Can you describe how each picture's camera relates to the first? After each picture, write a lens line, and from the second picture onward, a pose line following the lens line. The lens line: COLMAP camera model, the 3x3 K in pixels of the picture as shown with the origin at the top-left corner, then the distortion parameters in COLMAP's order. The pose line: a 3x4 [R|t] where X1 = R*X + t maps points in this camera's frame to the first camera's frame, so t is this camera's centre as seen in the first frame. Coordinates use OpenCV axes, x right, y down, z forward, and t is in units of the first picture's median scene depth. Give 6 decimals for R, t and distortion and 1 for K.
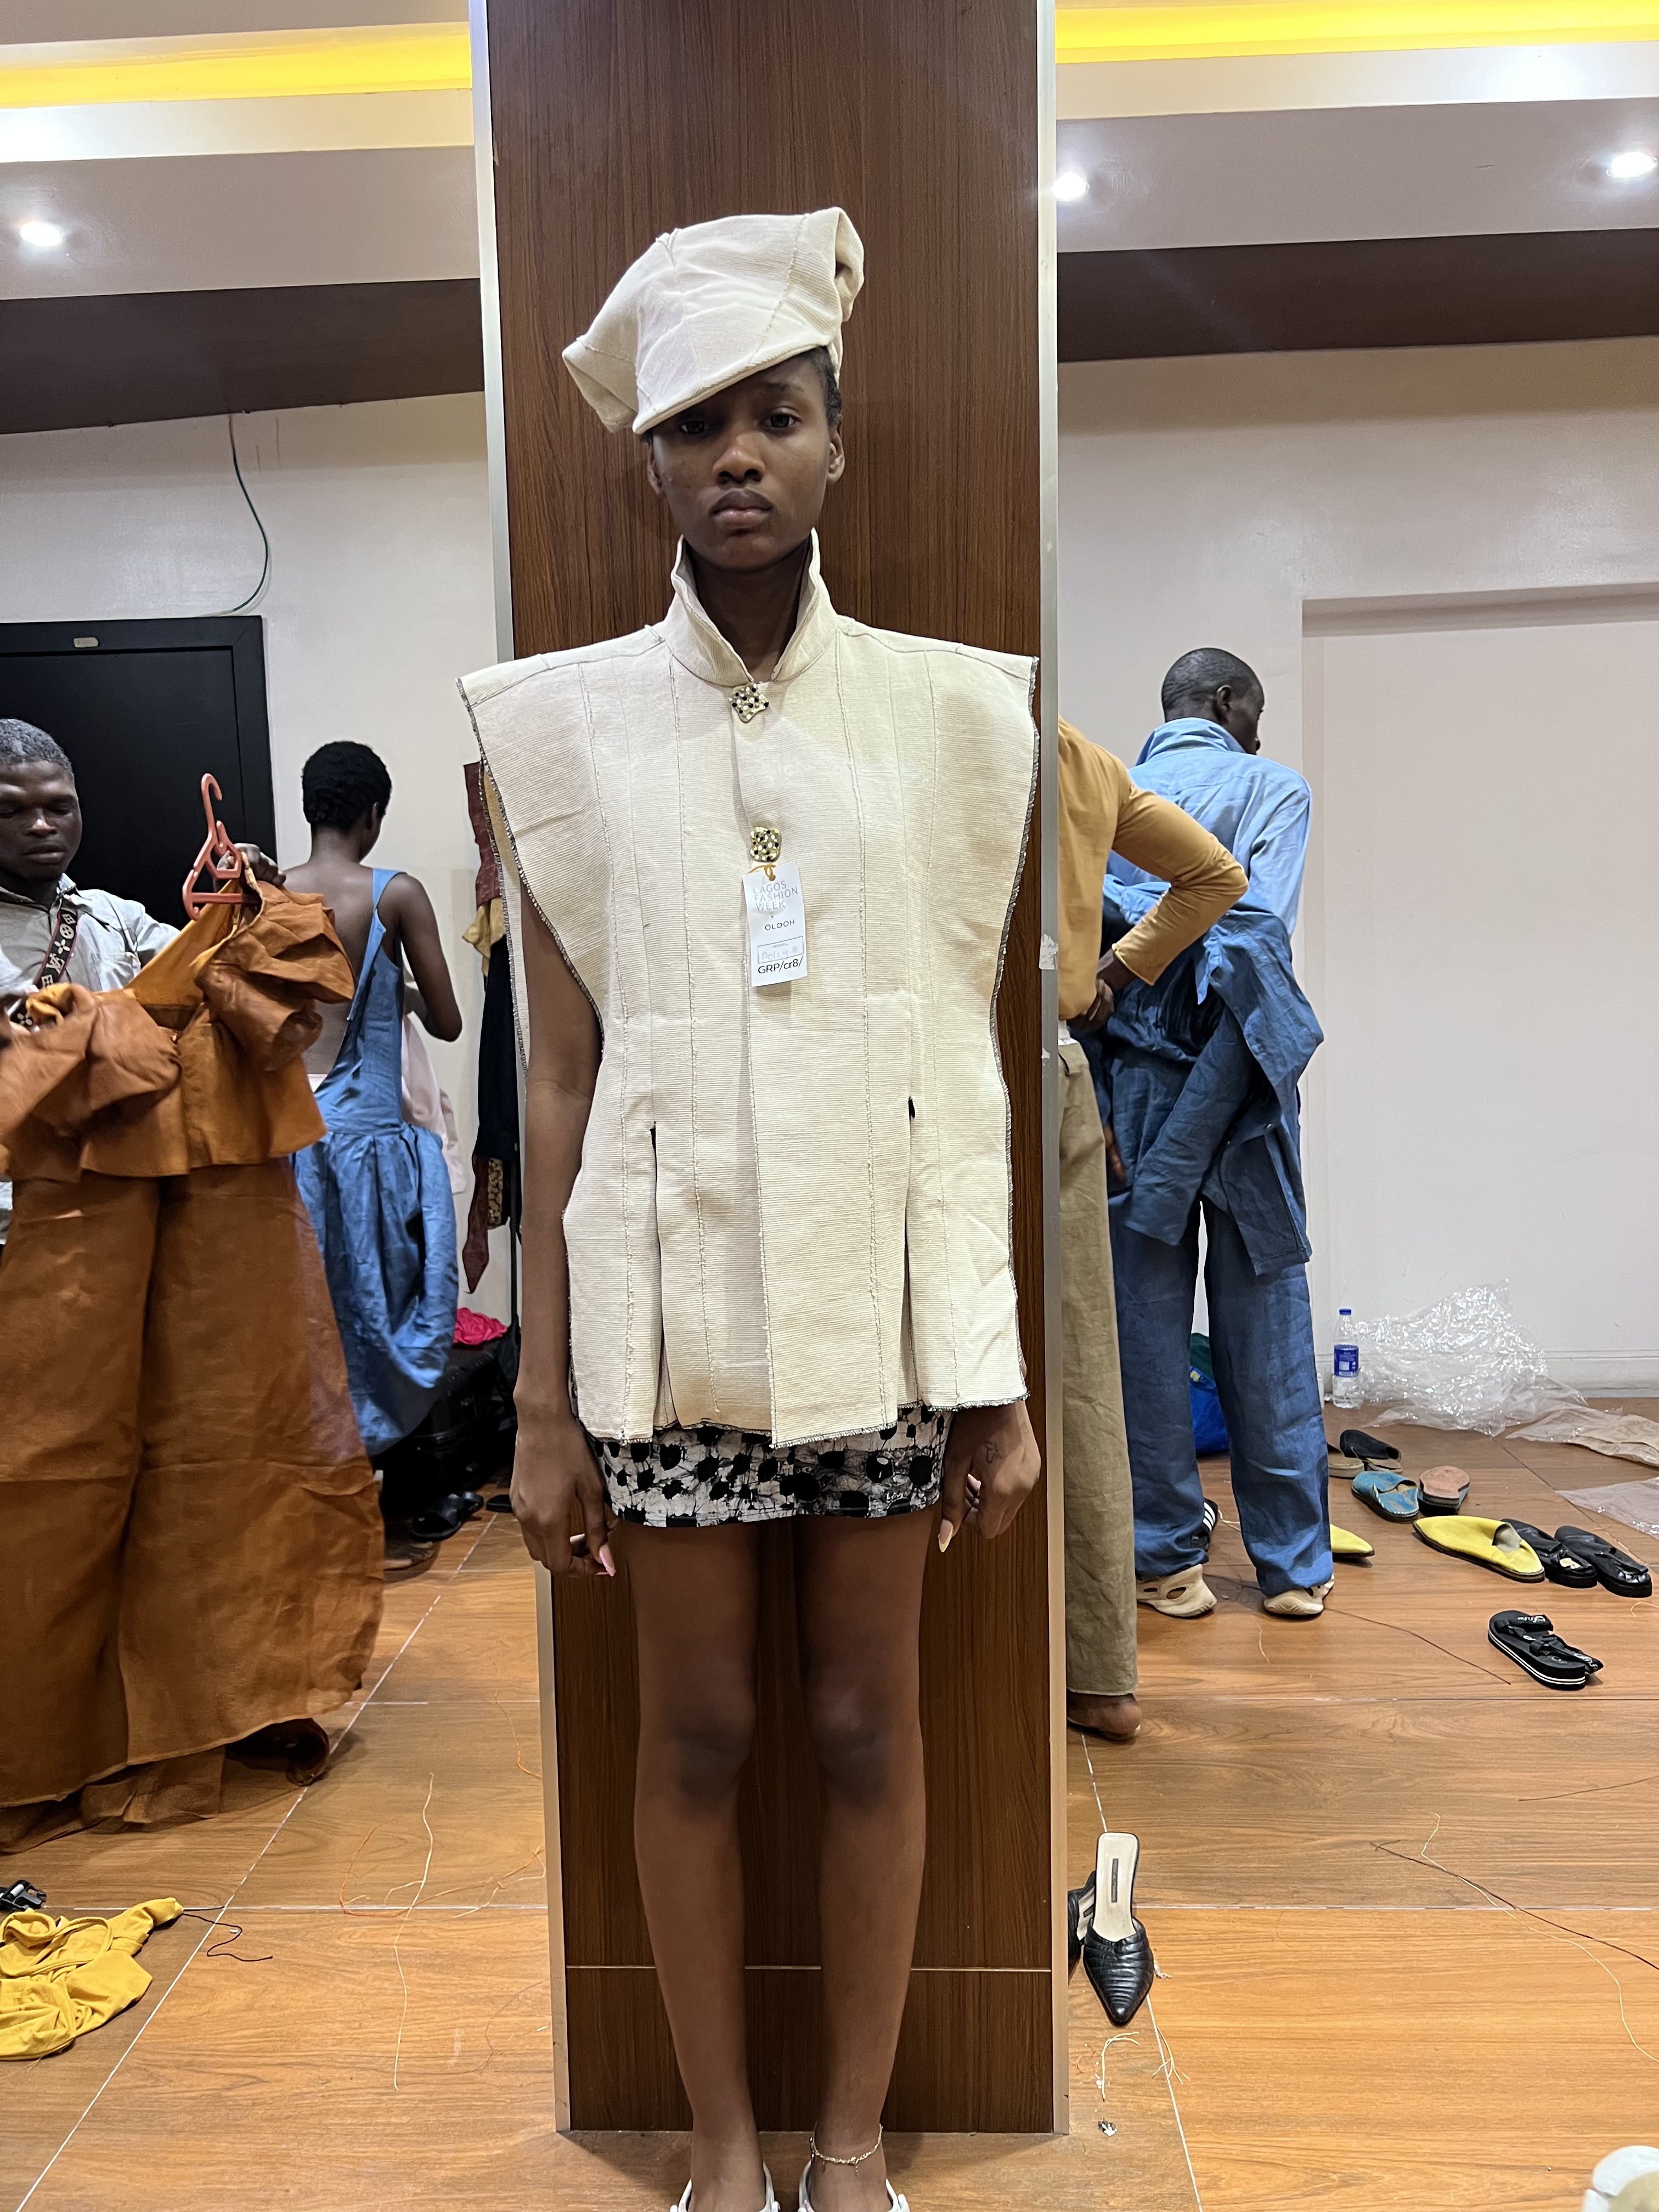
lens RADIAL K [[1679.9, 0, 815.8], [0, 1679.9, 1110.9], [0, 0, 1]] dist [0.005363, -0.023407]
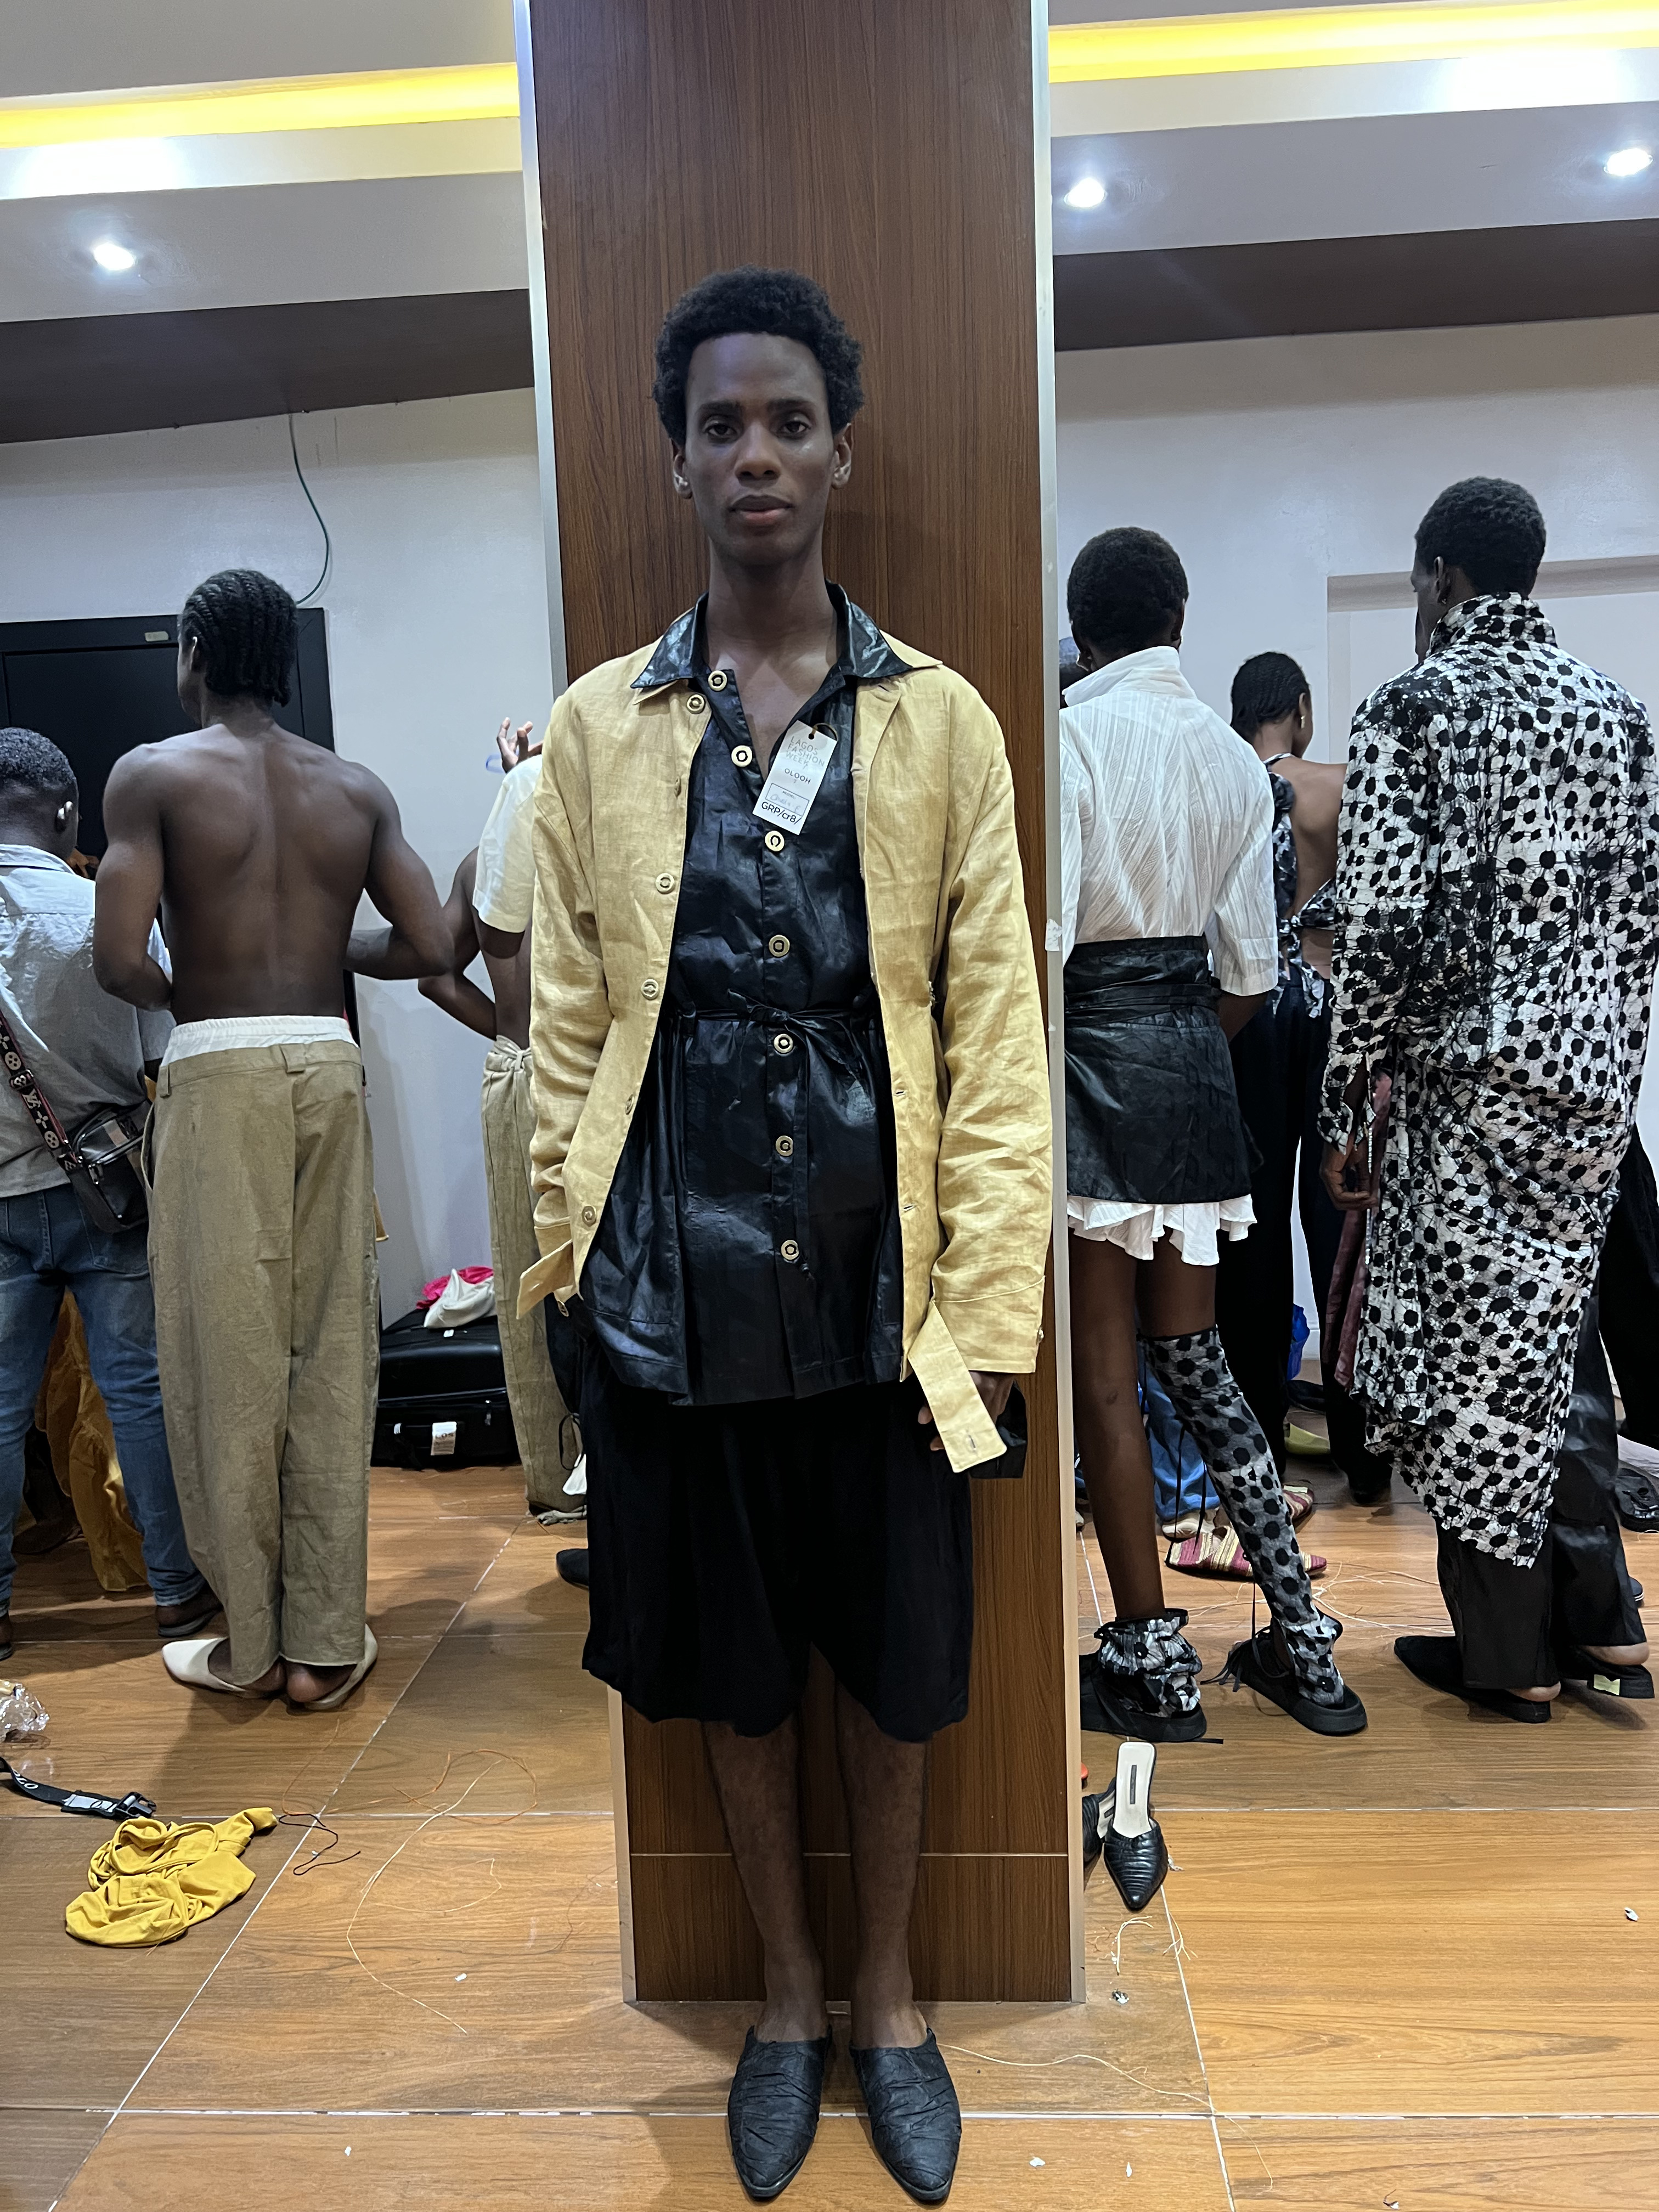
lens RADIAL K [[1679.9, 0, 842.3], [0, 1679.9, 1101.7], [0, 0, 1]] dist [0.005363, -0.023407]
pose [[0.999772, -0.011263, -0.018117, 0.014952], [0.011562, 0.999797, 0.016475, -0.003973], [0.017928, -0.016681, 0.999700, -0.087391]]
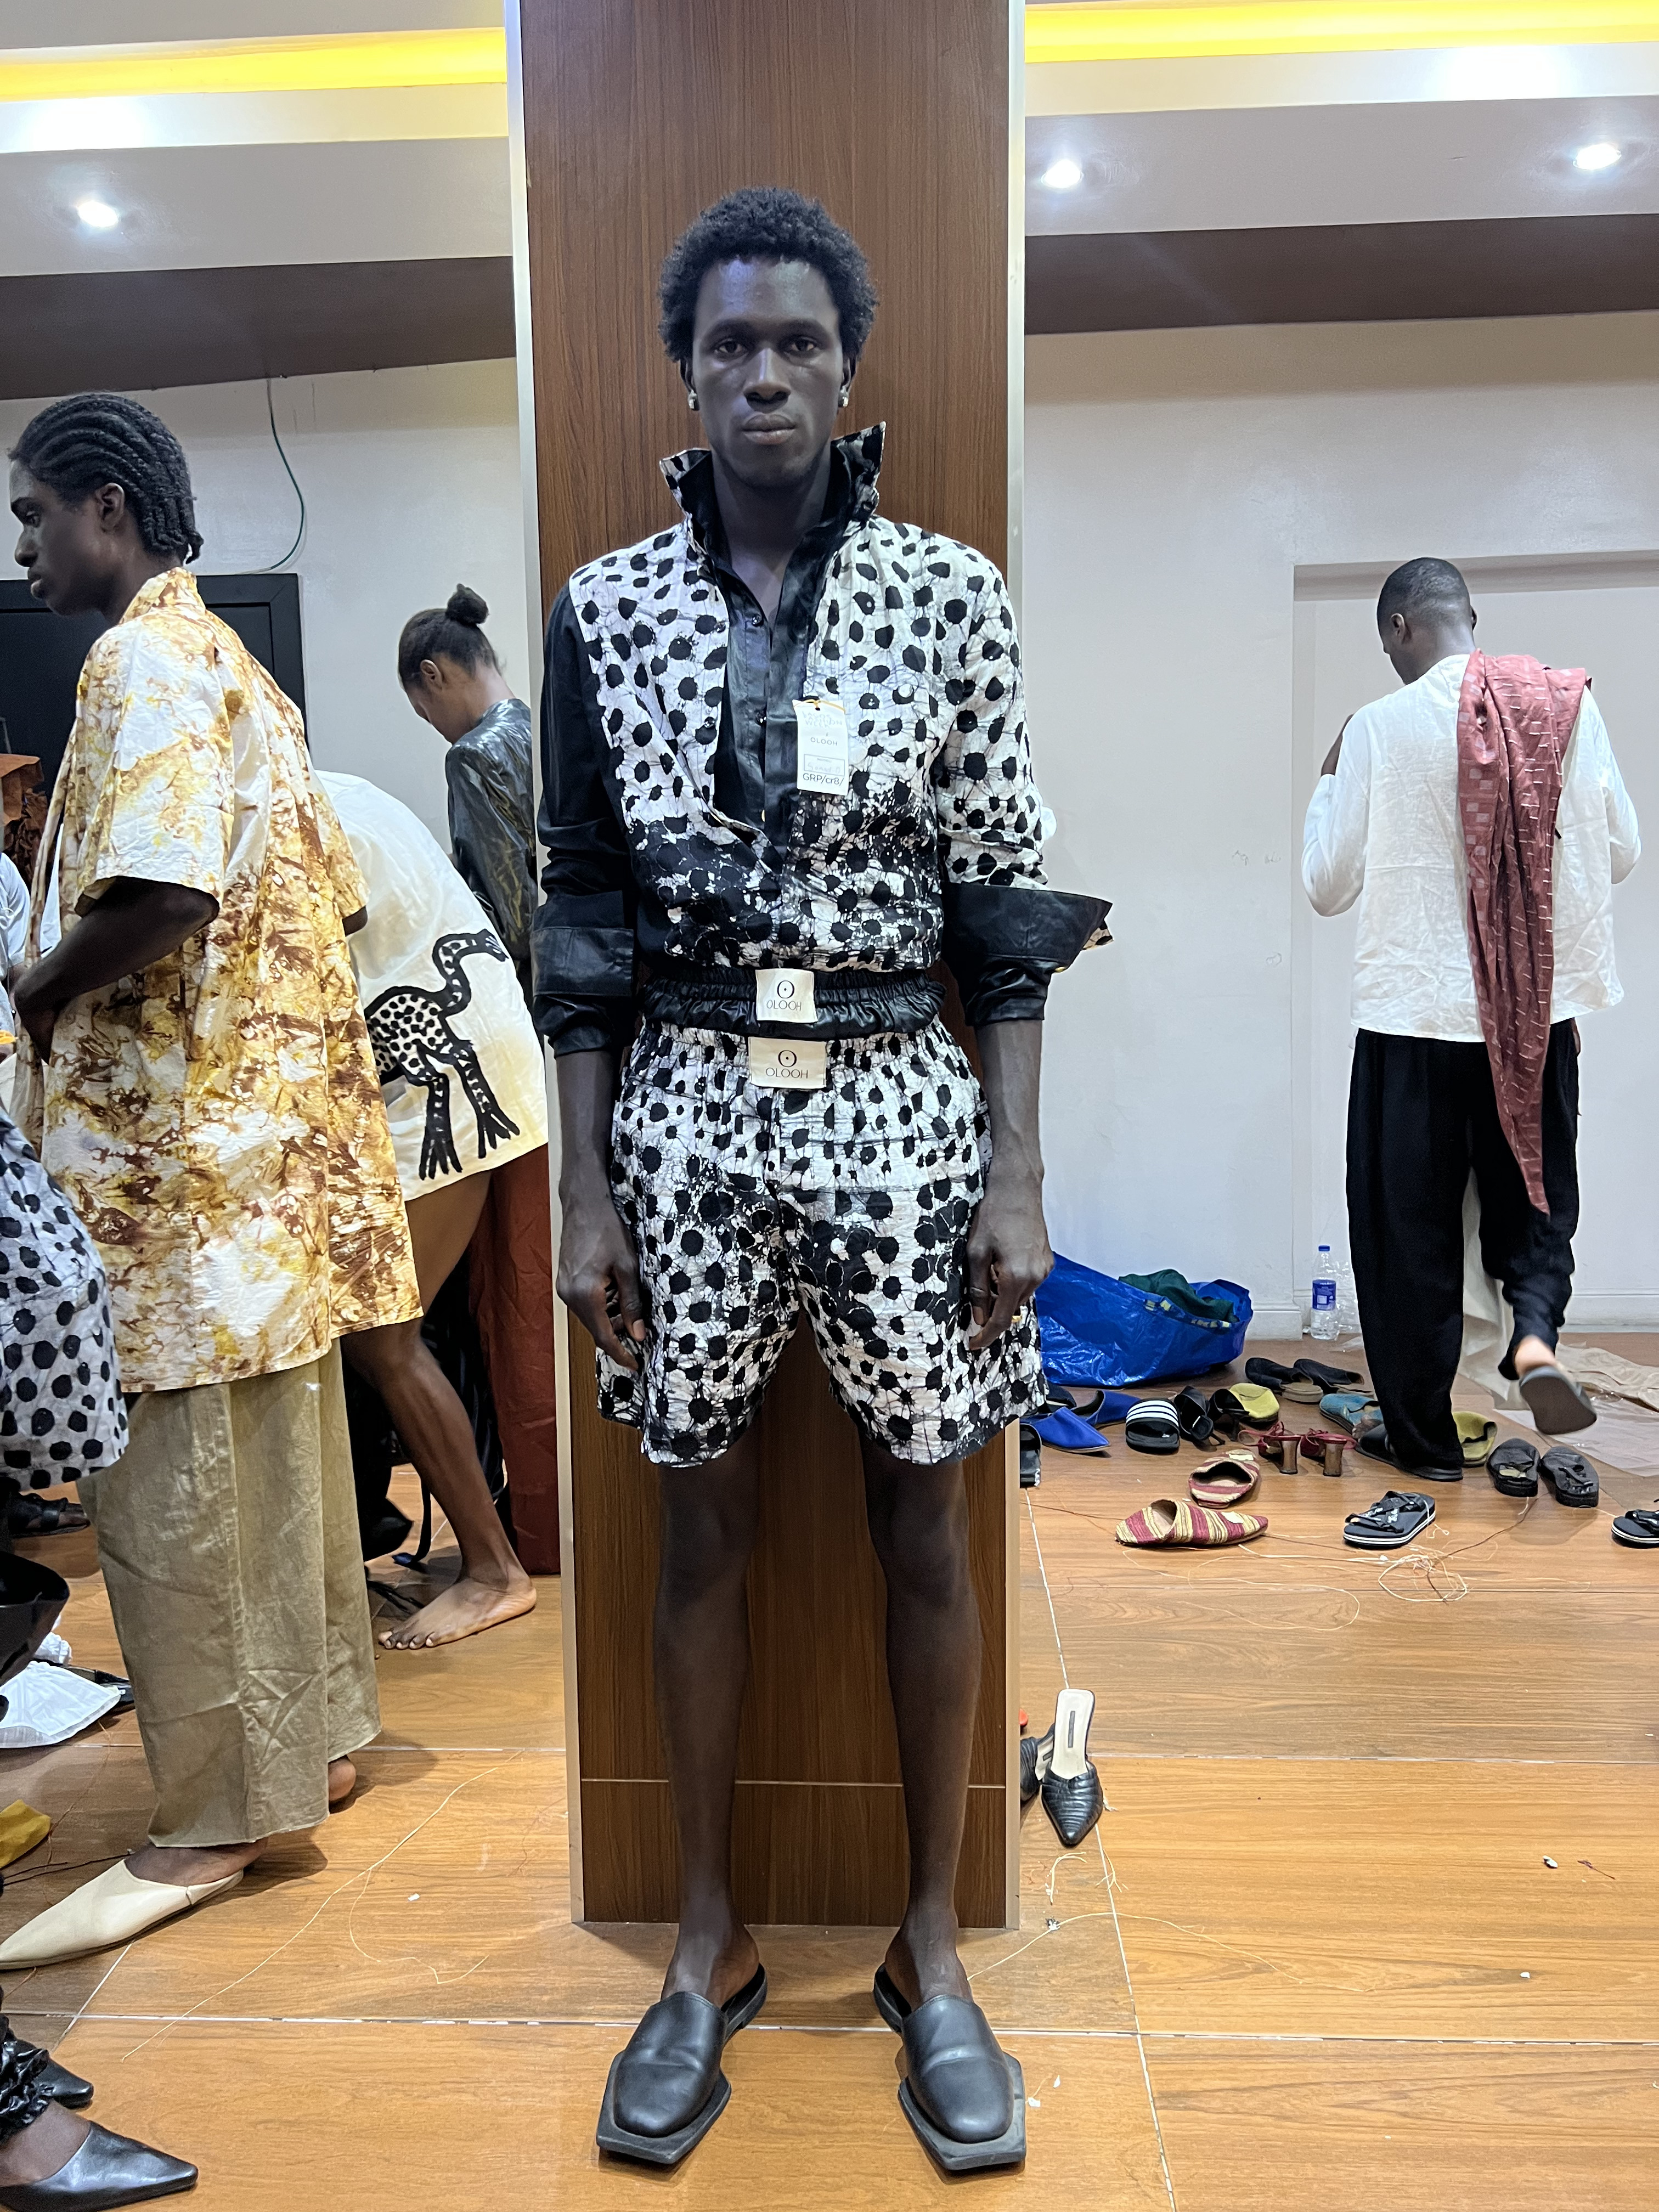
lens RADIAL K [[1679.9, 0, 817.3], [0, 1679.9, 1115.1], [0, 0, 1]] dist [0.005363, -0.023407]
pose [[0.999898, 0.010042, -0.010110, 0.016697], [-0.009751, 0.999550, 0.028377, 0.020714], [0.010391, -0.028275, 0.999546, -0.113398]]
